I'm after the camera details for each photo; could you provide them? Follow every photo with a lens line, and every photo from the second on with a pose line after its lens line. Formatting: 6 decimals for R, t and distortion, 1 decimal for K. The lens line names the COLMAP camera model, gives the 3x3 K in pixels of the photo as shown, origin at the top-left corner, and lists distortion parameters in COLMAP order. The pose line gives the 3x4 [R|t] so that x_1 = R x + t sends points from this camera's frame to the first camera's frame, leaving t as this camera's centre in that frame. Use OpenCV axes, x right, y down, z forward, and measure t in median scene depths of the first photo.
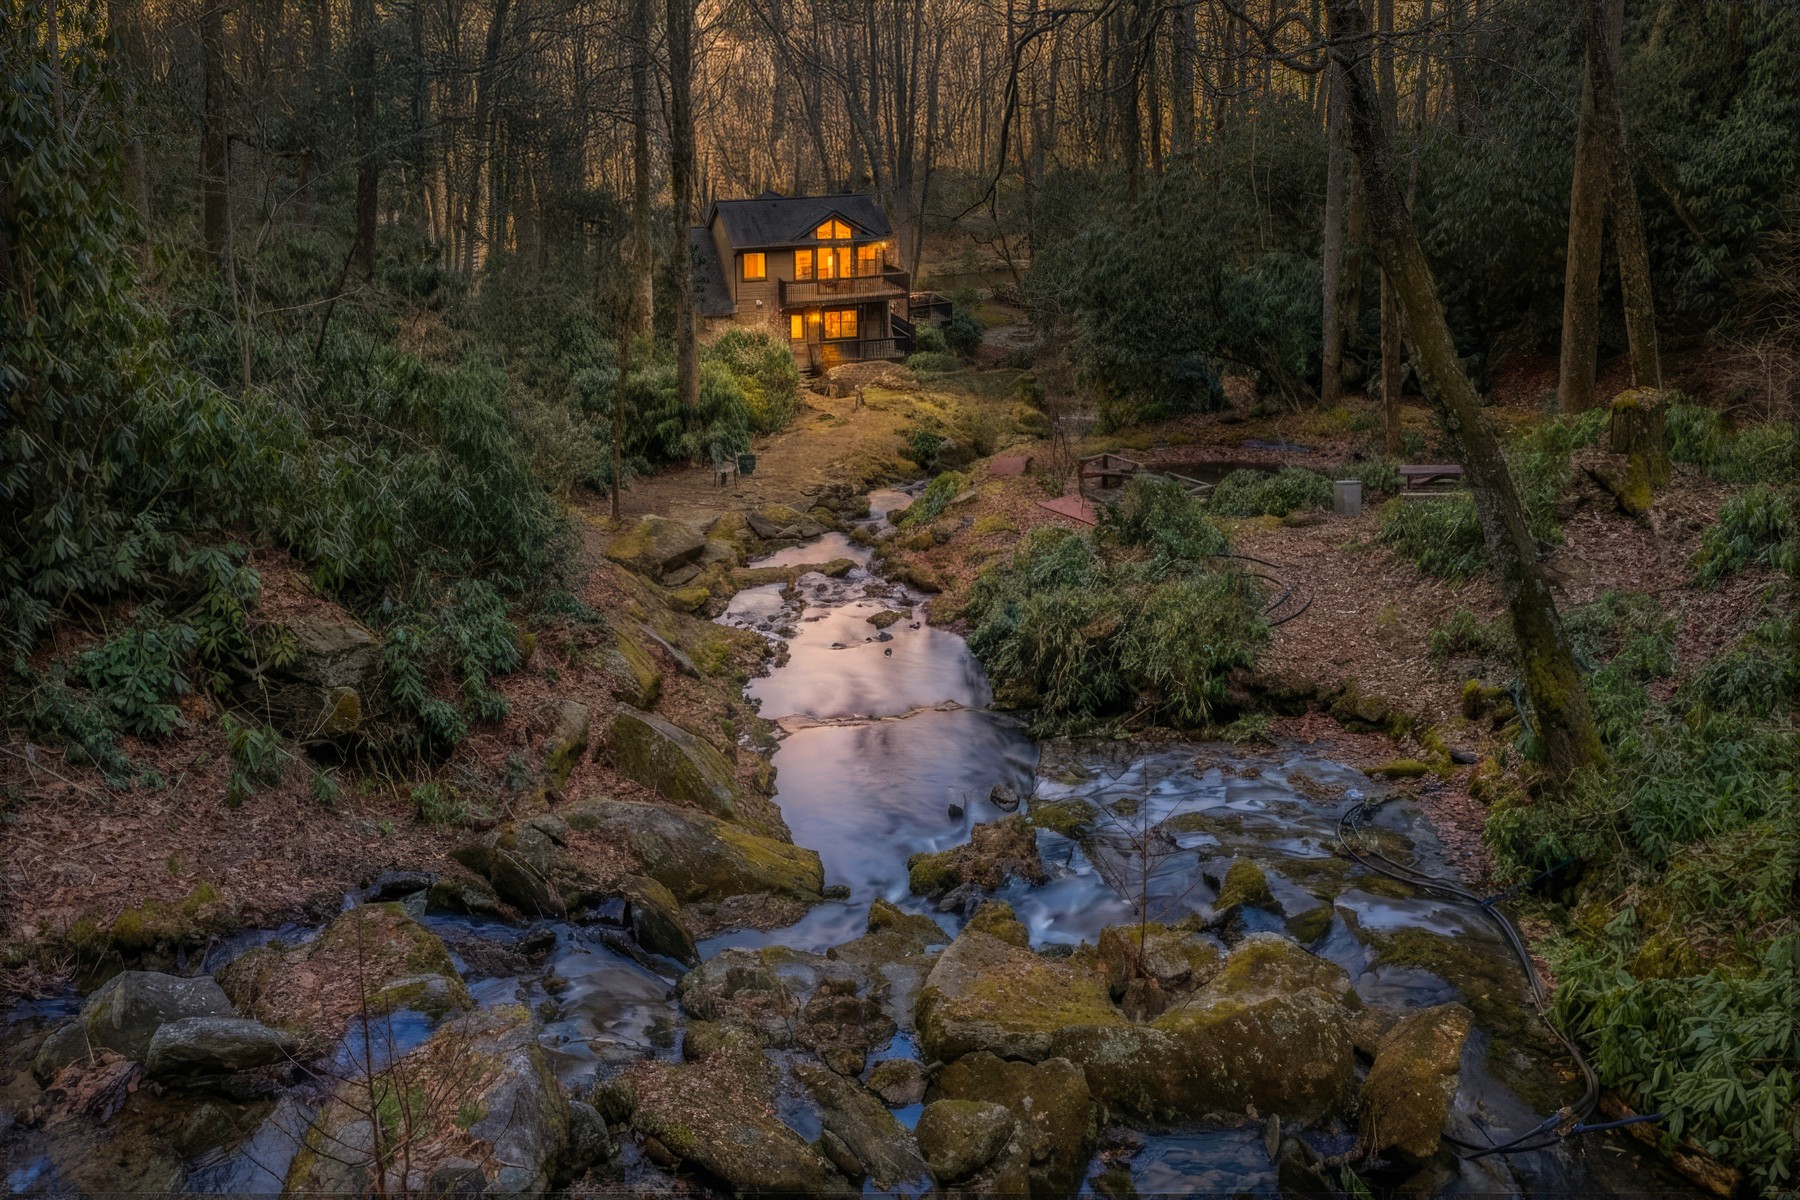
lens RADIAL K [[1475.6, 0, 900.9], [0, 1475.6, 445.8], [0, 0, 1]] dist [0.004630, -0.002110]
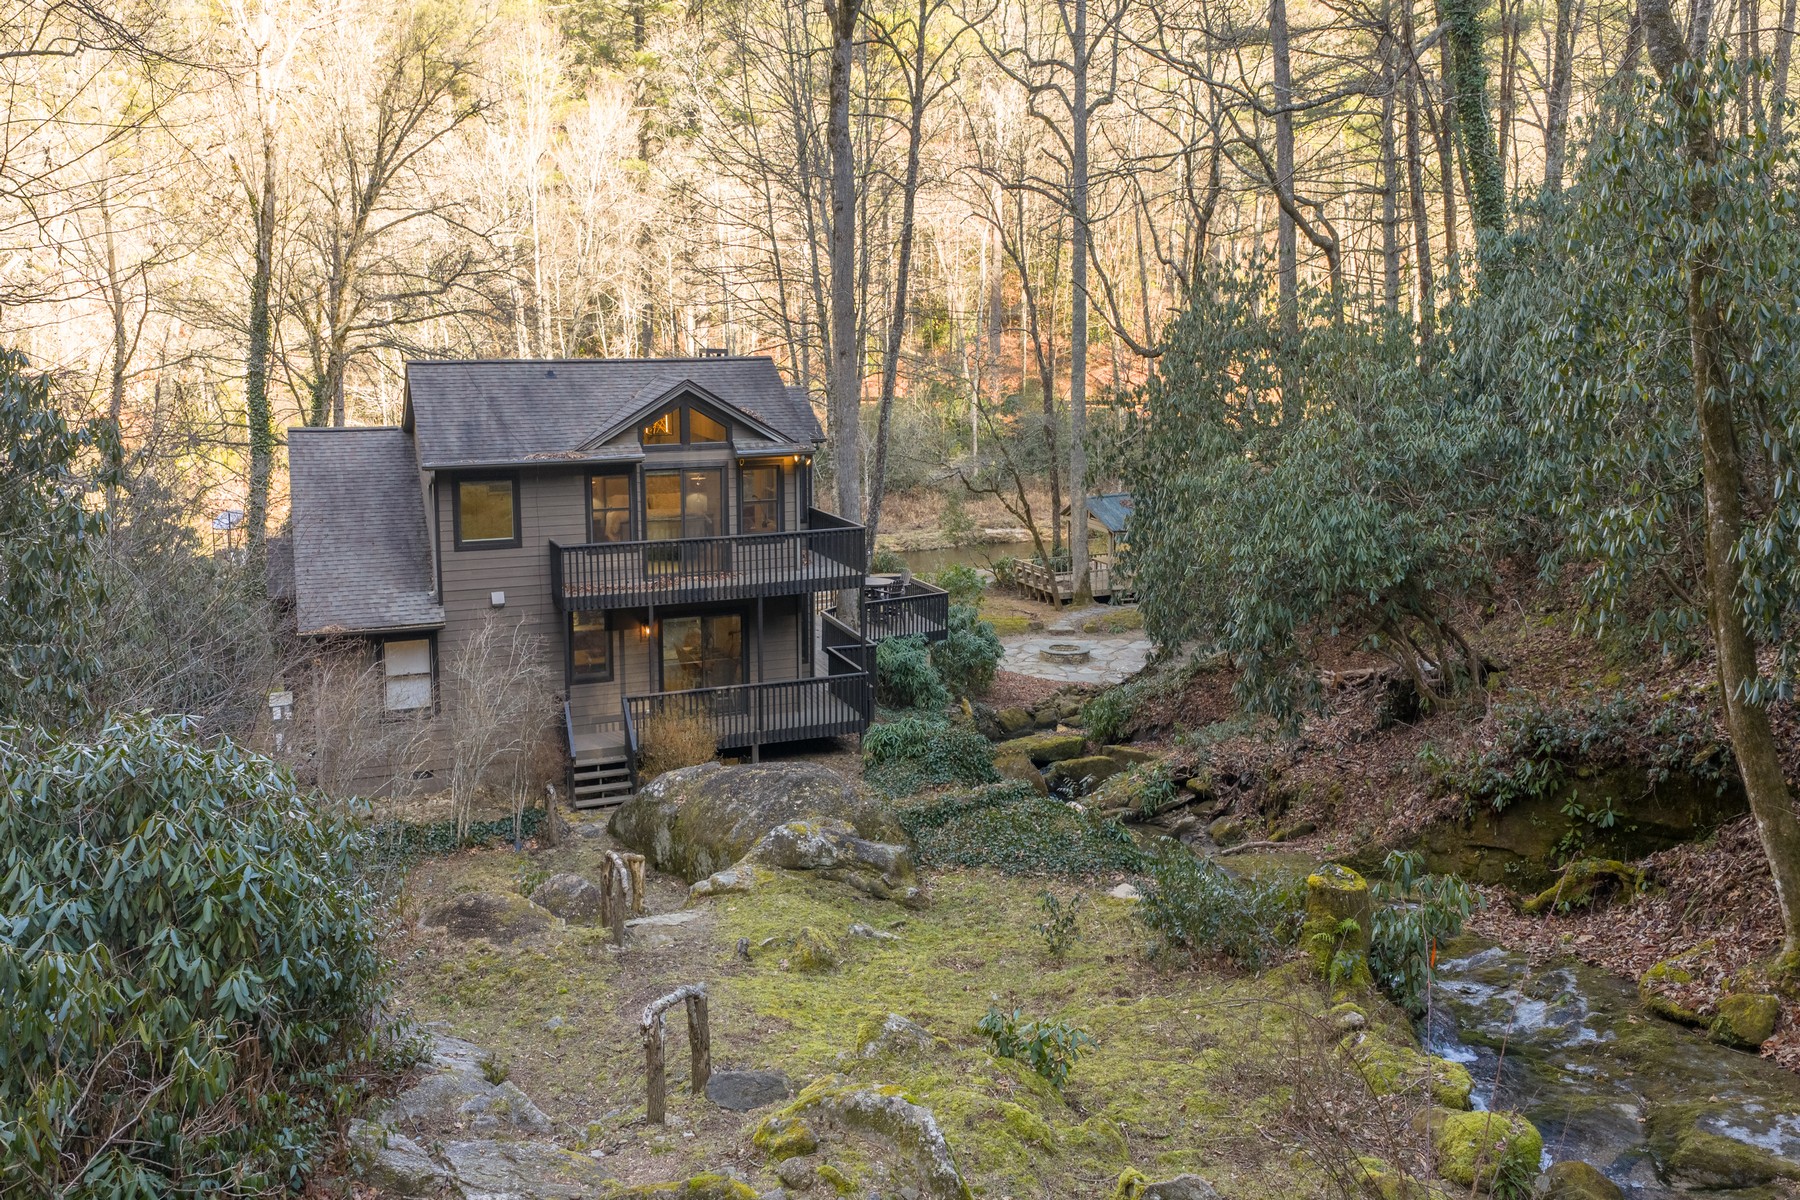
lens RADIAL K [[1469.2, 0, 900.0], [0, 1469.2, 600.0], [0, 0, 1]] dist [0.005269, -0.001012]
pose [[0.998983, -0.007199, 0.044518, -0.008412], [0.011176, 0.995903, -0.089734, -0.141167], [-0.043689, 0.090140, 0.994970, 1.417560]]
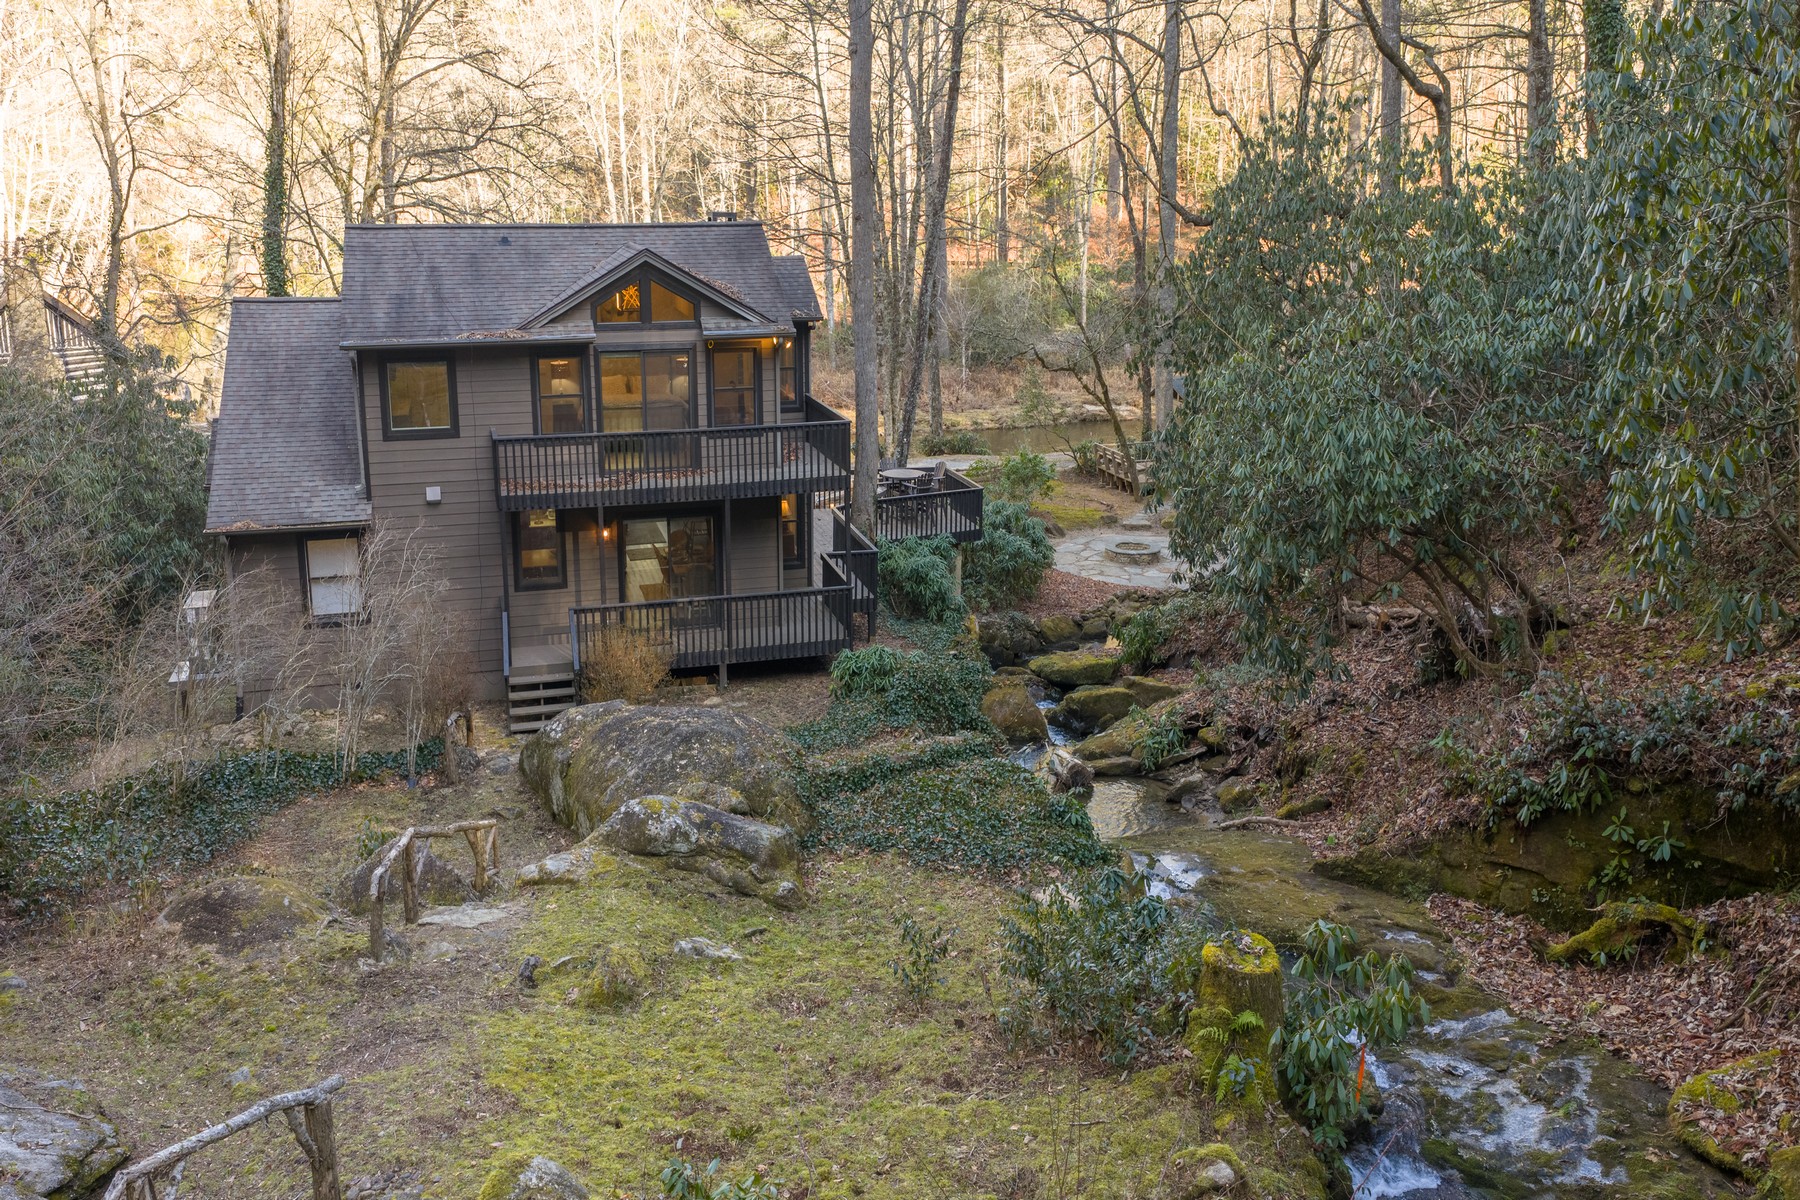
lens RADIAL K [[1480.2, 0, 909.5], [0, 1480.2, 547.7], [0, 0, 1]] dist [0.009408, -0.010150]
pose [[0.998747, 0.017584, -0.046844, 0.092757], [-0.019173, 0.999249, -0.033684, -0.176911], [0.046216, 0.034540, 0.998334, 1.536472]]
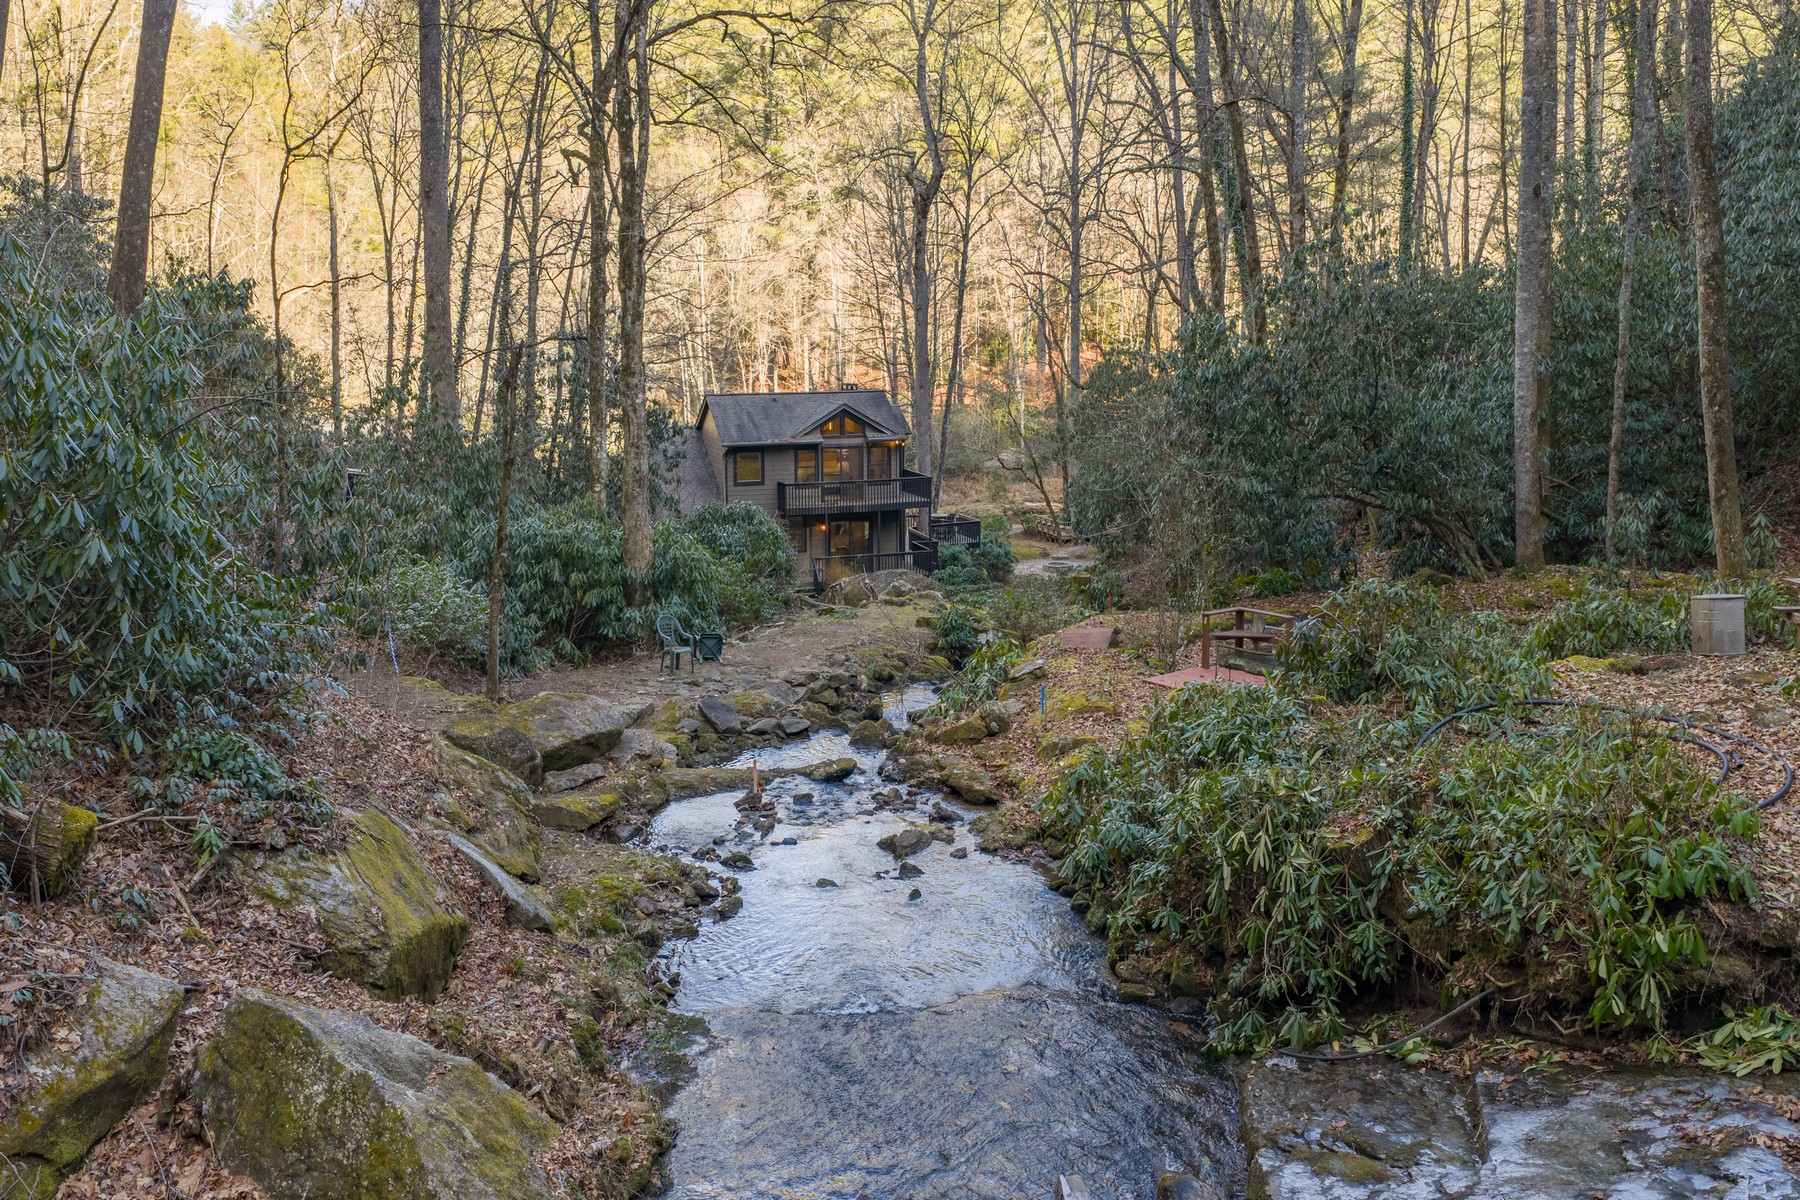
lens RADIAL K [[1462.8, 0, 877.3], [0, 1462.8, 602.0], [0, 0, 1]] dist [-0.014151, -0.009113]
pose [[0.999652, -0.000829, -0.026355, -0.007708], [-0.001539, 0.995967, -0.089704, 0.074558], [0.026323, 0.089713, 0.995620, 0.411612]]
